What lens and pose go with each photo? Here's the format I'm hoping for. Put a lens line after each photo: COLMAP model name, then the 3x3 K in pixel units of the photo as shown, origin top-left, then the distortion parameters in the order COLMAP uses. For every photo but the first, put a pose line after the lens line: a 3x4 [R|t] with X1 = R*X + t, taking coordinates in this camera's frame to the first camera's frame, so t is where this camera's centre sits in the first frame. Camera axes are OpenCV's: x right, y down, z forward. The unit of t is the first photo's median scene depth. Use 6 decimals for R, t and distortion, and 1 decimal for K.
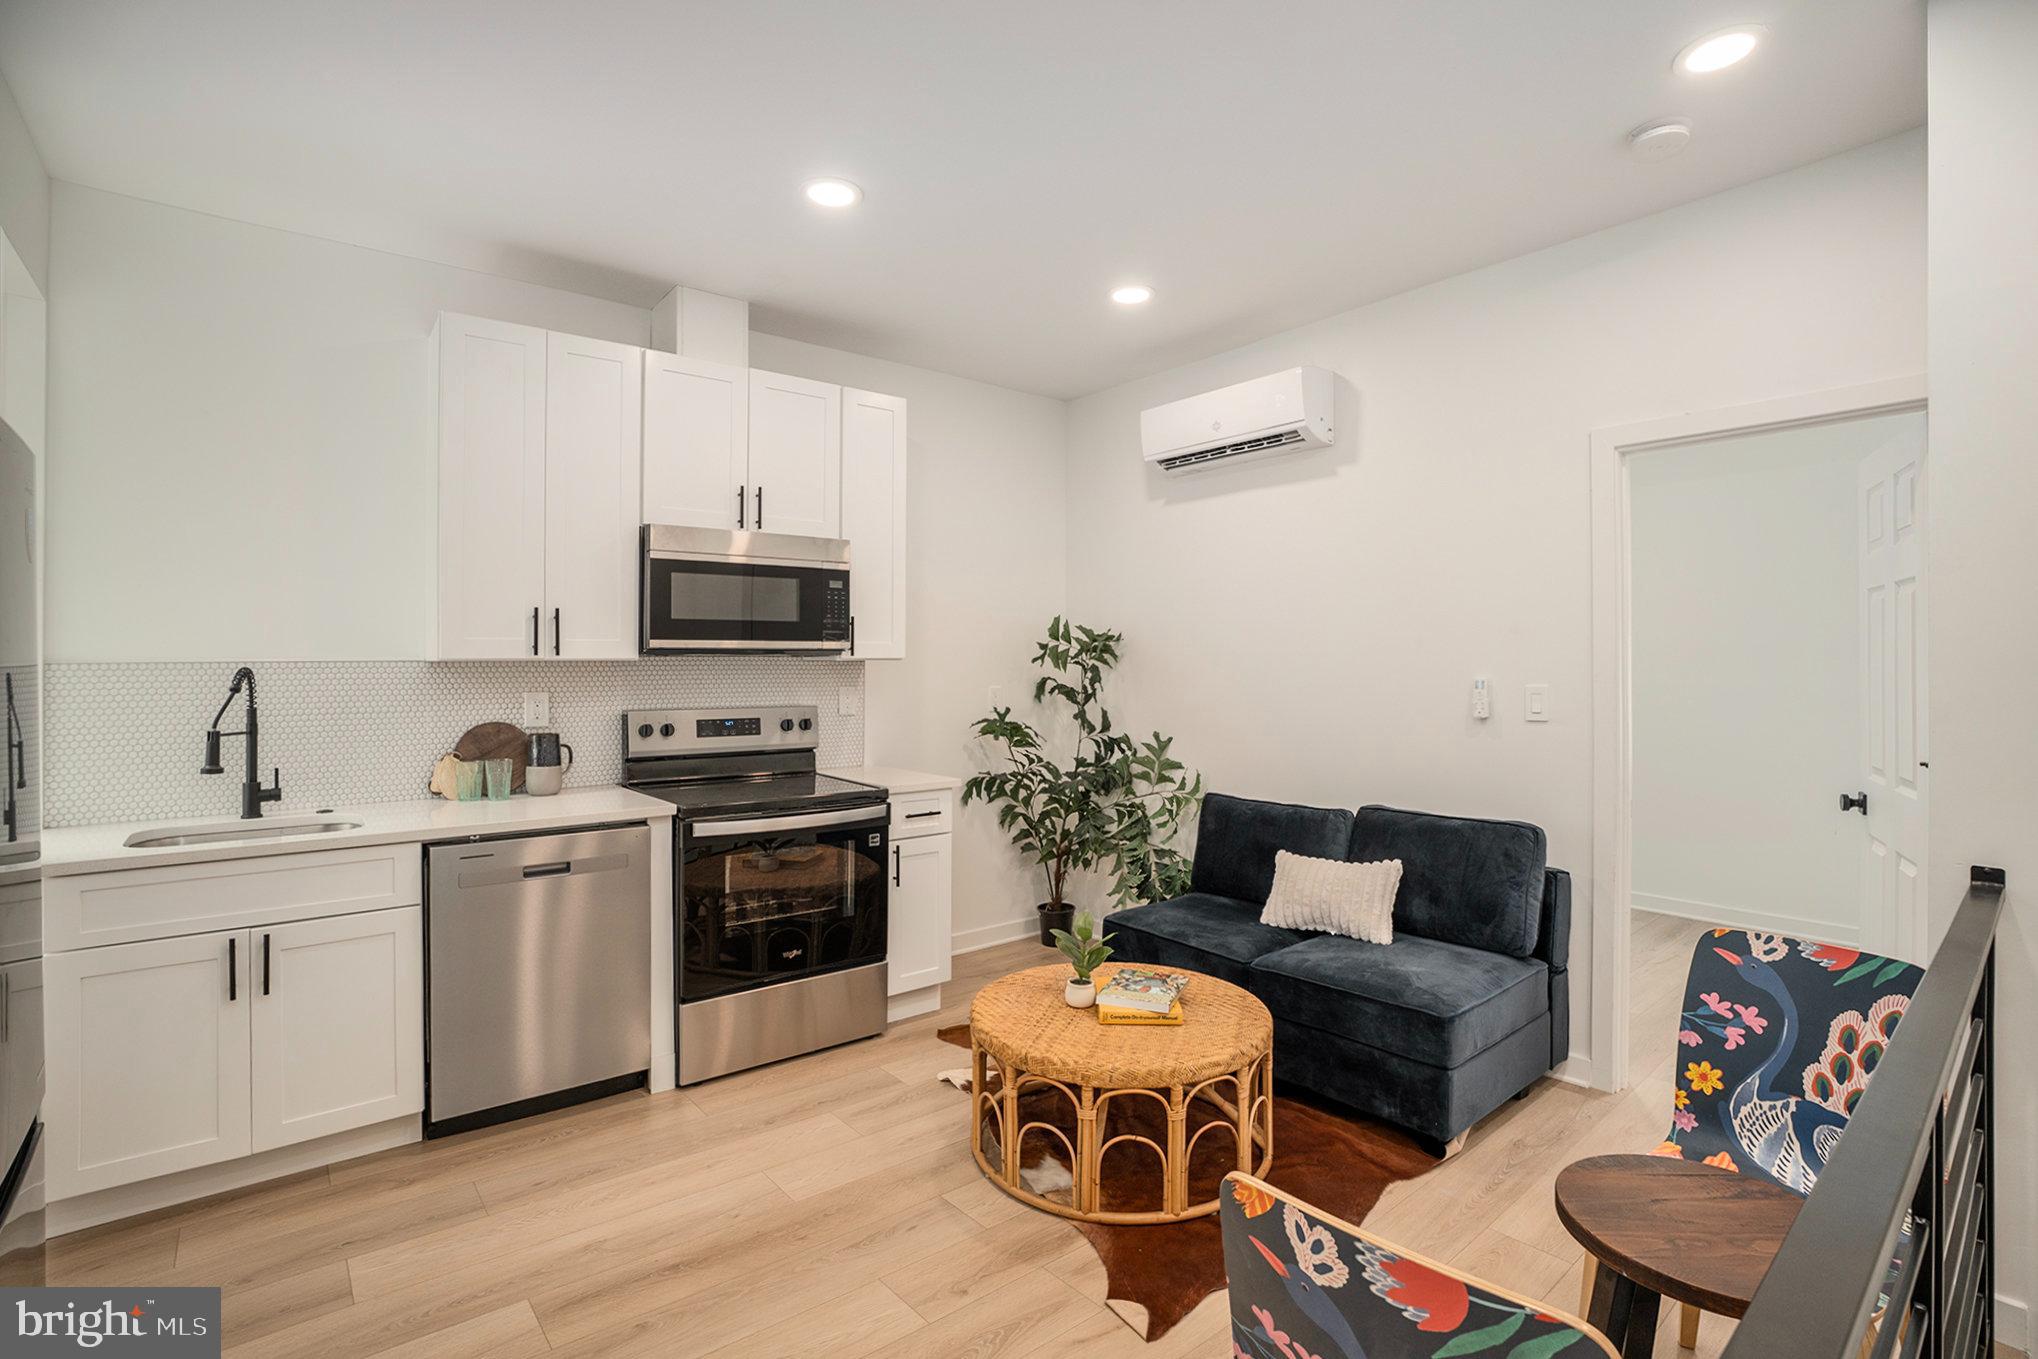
lens RADIAL K [[971.1, 0, 1011.2], [0, 971.1, 666.8], [0, 0, 1]] dist [-0.023275, 0.000632]
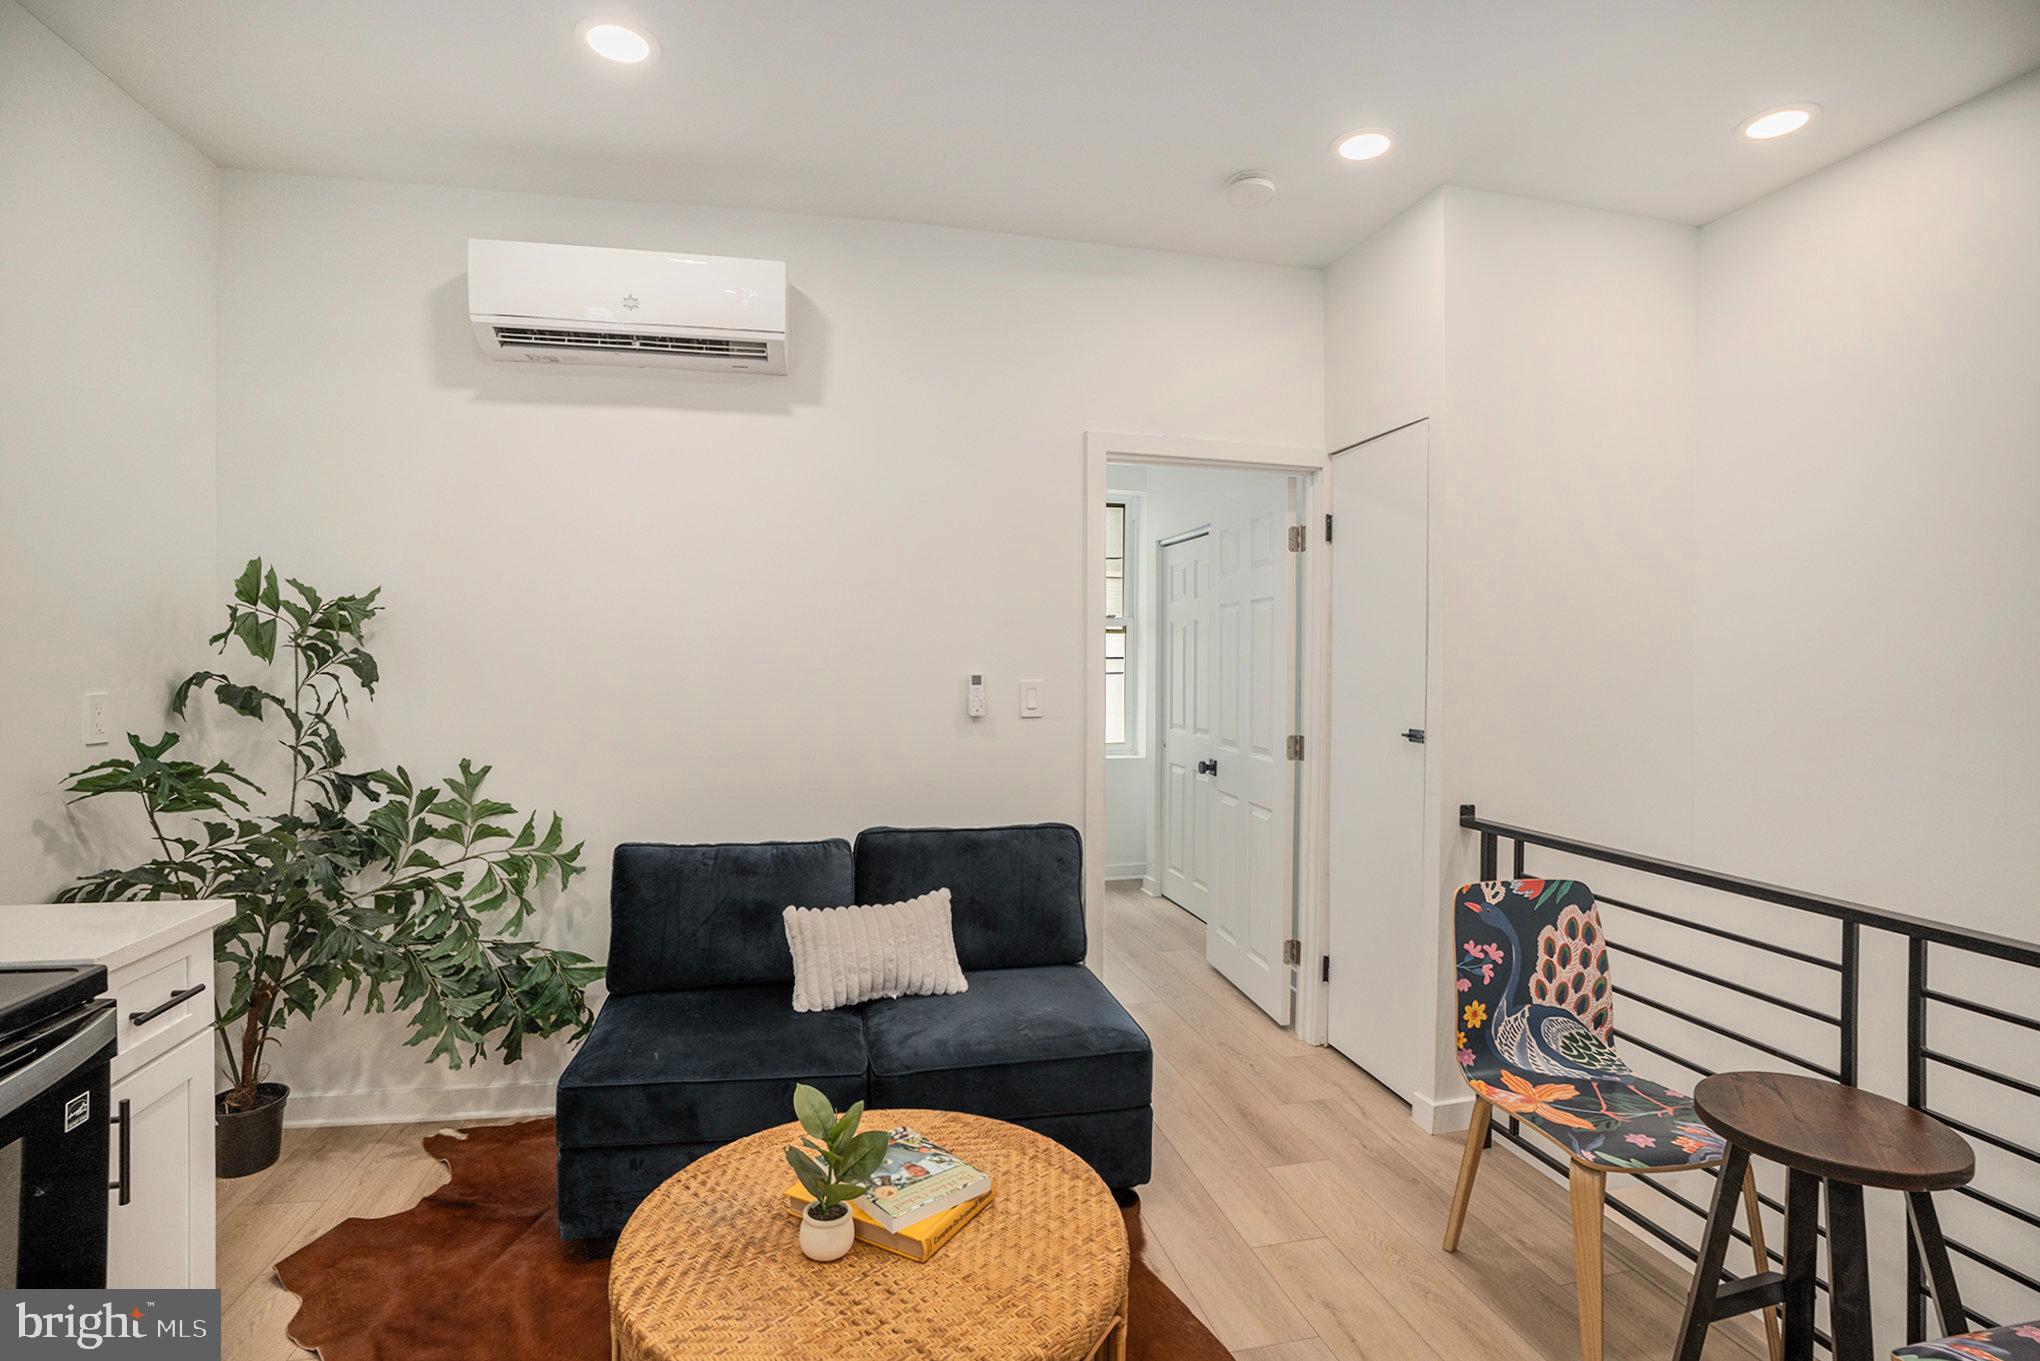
lens RADIAL K [[933.7, 0, 1026.0], [0, 933.7, 670.3], [0, 0, 1]] dist [-0.054067, 0.001247]
pose [[0.445971, -0.001778, 0.895046, -0.280805], [-0.008470, 0.999945, 0.006207, 0.003982], [-0.895007, -0.010349, 0.445932, 0.540667]]
